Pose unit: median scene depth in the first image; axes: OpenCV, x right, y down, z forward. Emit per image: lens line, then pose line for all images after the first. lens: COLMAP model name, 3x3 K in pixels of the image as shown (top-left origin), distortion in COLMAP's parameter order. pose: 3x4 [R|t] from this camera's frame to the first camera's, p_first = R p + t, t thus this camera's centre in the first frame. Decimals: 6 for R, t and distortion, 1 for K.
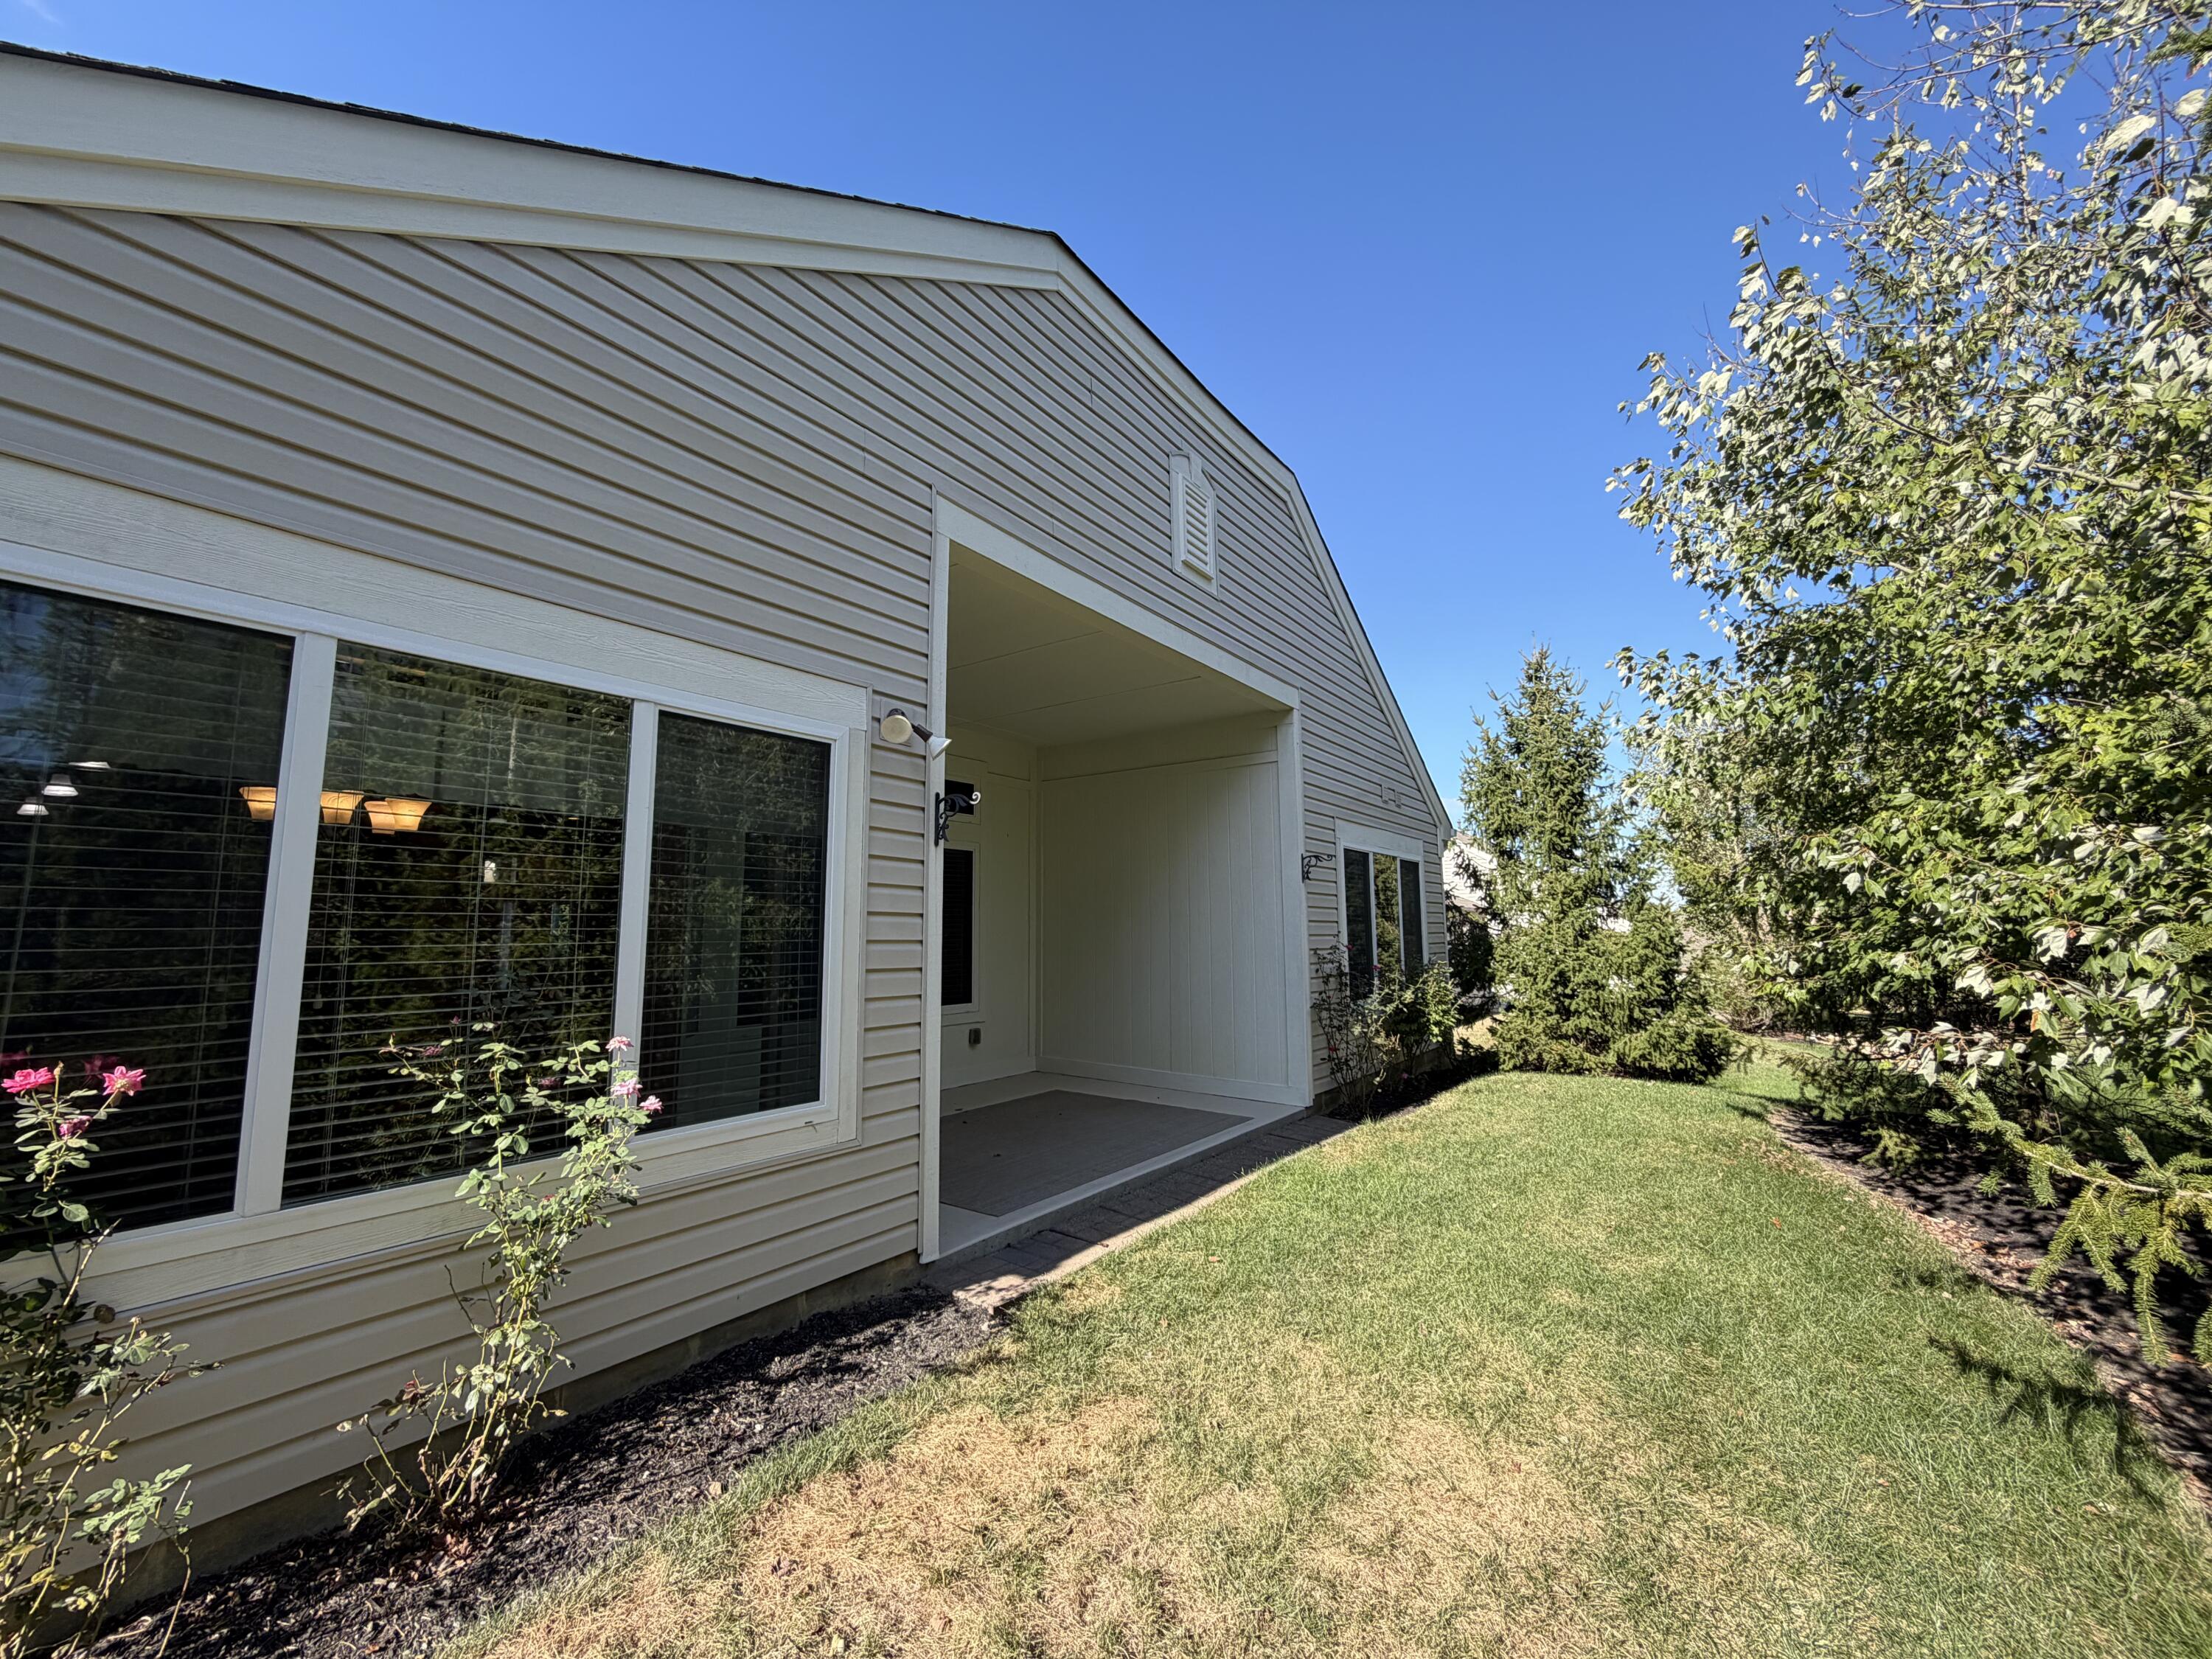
lens RADIAL K [[881.3, 0, 1100.9], [0, 881.3, 824.9], [0, 0, 1]] dist [0.000291, -0.000167]
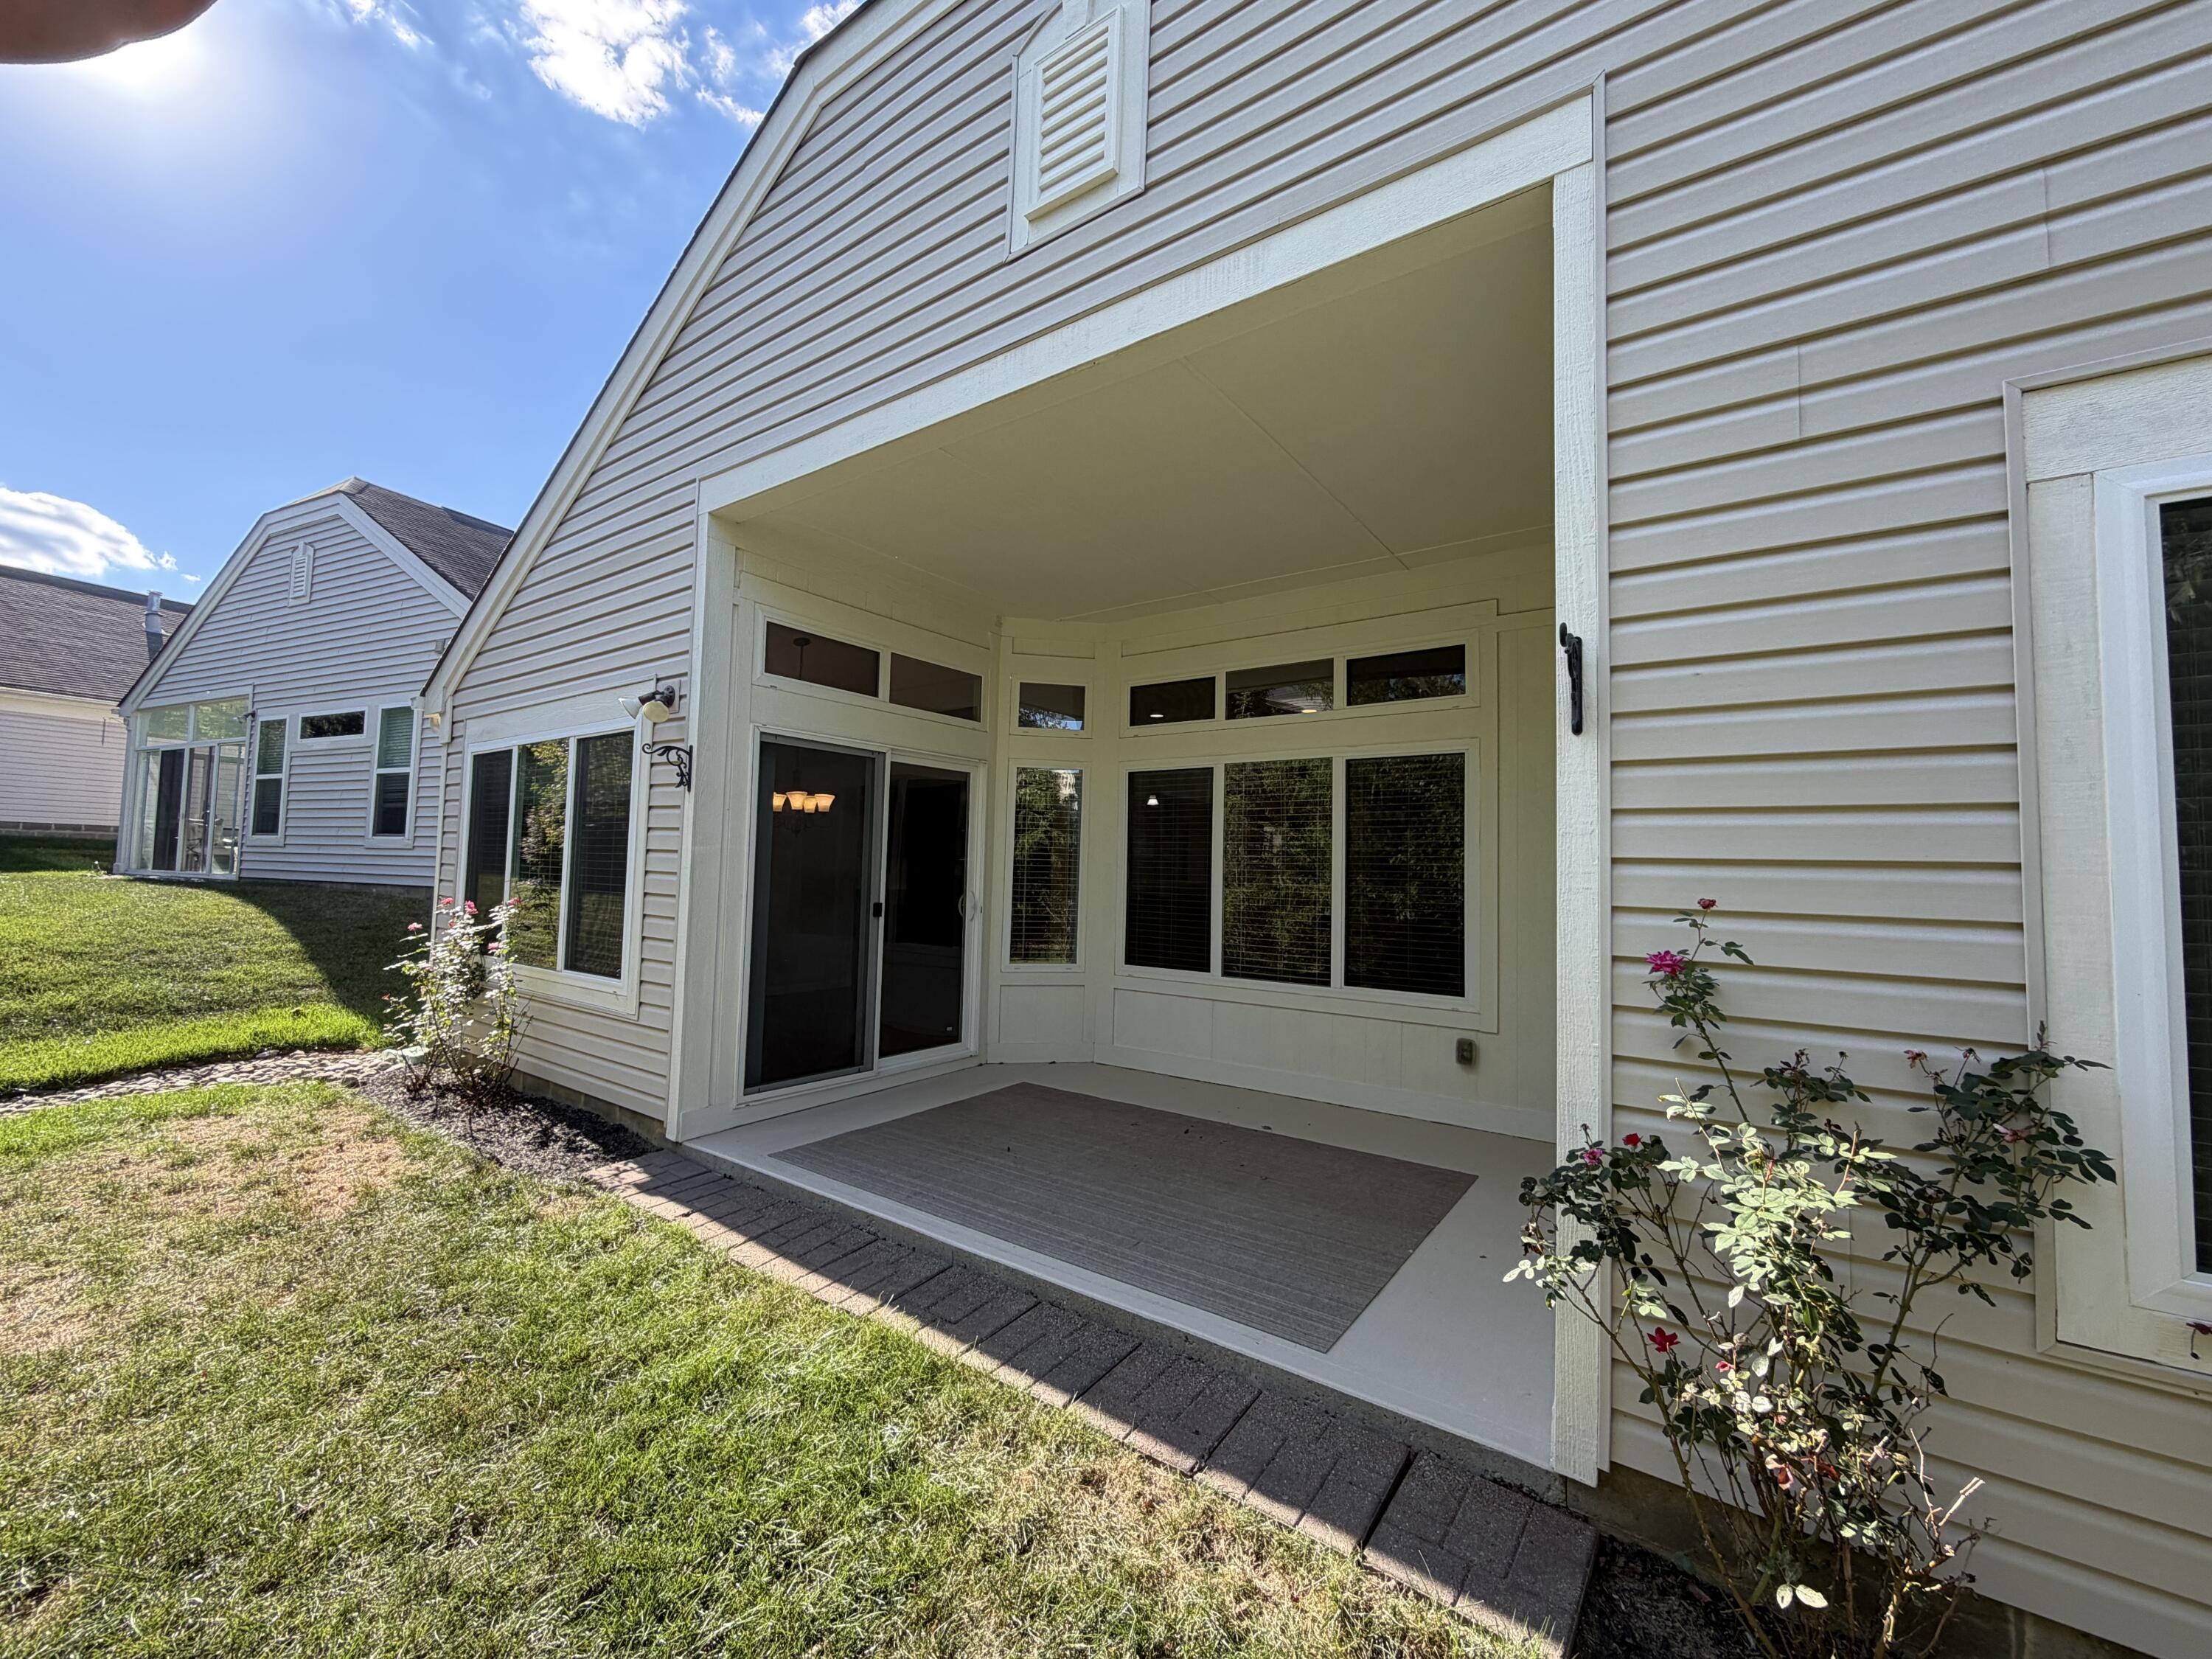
lens RADIAL K [[881.3, 0, 1100.9], [0, 881.3, 824.9], [0, 0, 1]] dist [0.000291, -0.000167]
pose [[0.000444, -0.049448, -0.998777, 1.028636], [0.096753, 0.994093, -0.049173, 0.187934], [0.995308, -0.096613, 0.005226, 1.626586]]
